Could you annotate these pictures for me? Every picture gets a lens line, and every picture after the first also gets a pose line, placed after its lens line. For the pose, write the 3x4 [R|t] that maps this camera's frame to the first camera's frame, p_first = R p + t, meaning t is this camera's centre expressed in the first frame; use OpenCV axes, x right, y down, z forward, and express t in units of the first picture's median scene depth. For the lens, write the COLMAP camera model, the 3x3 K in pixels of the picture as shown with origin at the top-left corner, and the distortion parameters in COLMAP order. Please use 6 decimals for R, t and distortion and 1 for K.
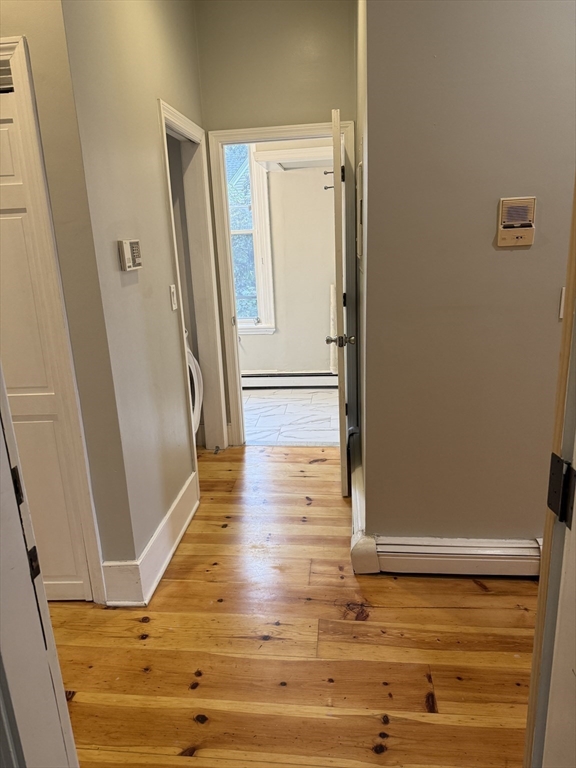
lens RADIAL K [[549.0, 0, 285.8], [0, 549.0, 383.9], [0, 0, 1]] dist [0.018236, -0.042246]
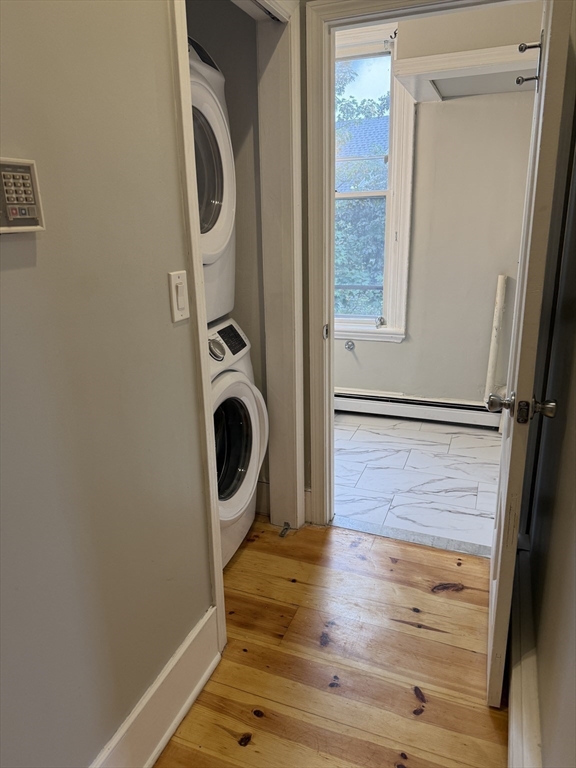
lens RADIAL K [[549.0, 0, 275.6], [0, 549.0, 380.9], [0, 0, 1]] dist [0.018236, -0.042246]
pose [[0.959995, 0.097050, -0.262662, 0.015427], [-0.088318, 0.995081, 0.044878, -0.080997], [0.265725, -0.019885, 0.963844, 0.394104]]
